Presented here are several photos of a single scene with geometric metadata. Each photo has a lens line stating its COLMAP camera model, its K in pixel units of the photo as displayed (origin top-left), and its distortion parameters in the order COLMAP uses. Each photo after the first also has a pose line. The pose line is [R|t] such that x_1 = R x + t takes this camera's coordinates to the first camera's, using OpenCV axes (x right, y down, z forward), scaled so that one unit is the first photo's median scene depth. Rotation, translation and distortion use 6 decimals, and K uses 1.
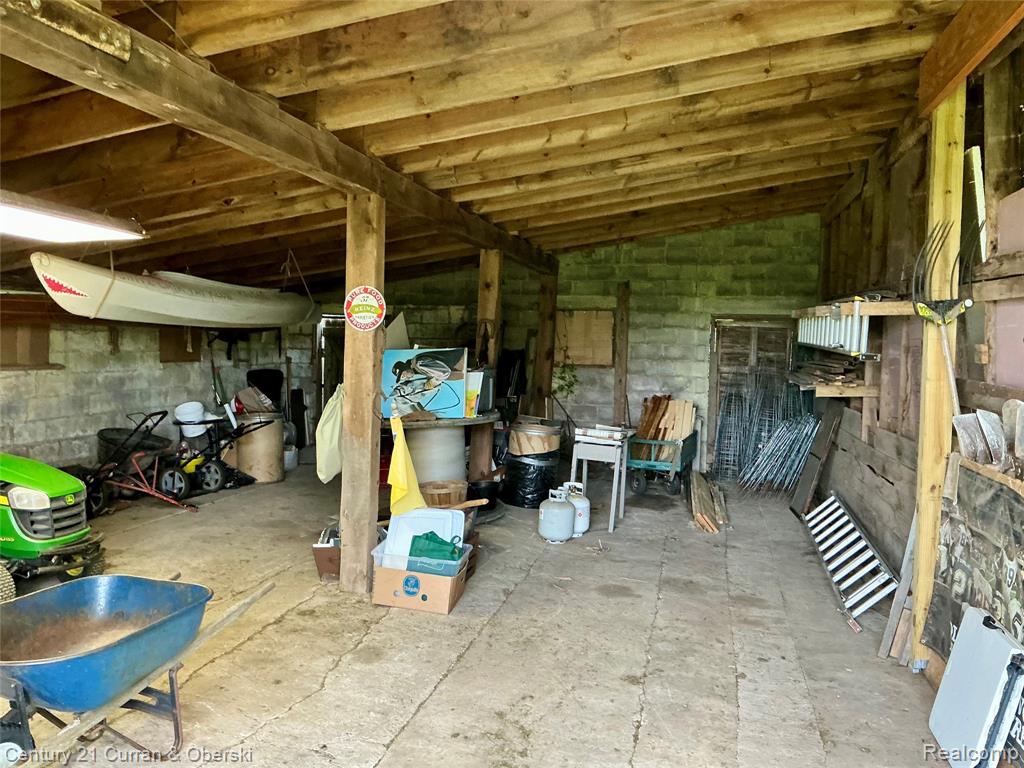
lens RADIAL K [[856.8, 0, 516.5], [0, 856.8, 384.1], [0, 0, 1]] dist [0.090335, -0.173204]
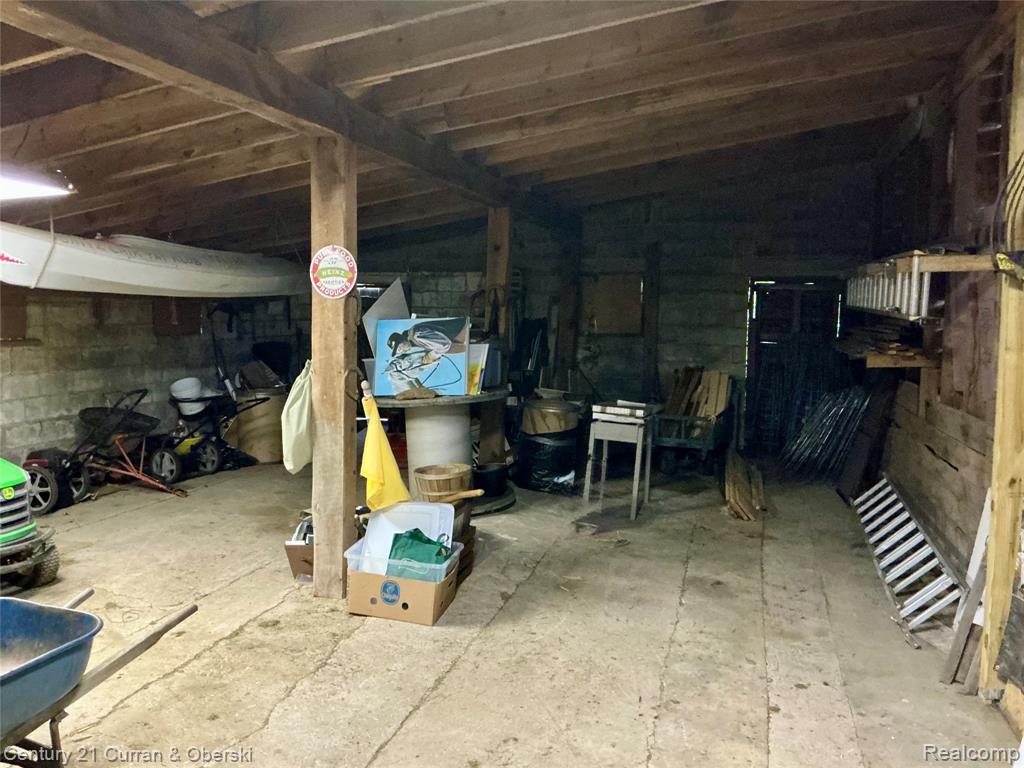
lens RADIAL K [[856.8, 0, 515.4], [0, 856.8, 383.1], [0, 0, 1]] dist [0.090335, -0.173204]
pose [[0.998704, -0.007697, -0.050314, 0.041704], [0.009462, 0.999345, 0.034933, -0.004527], [0.050012, -0.035364, 0.998122, 0.126597]]
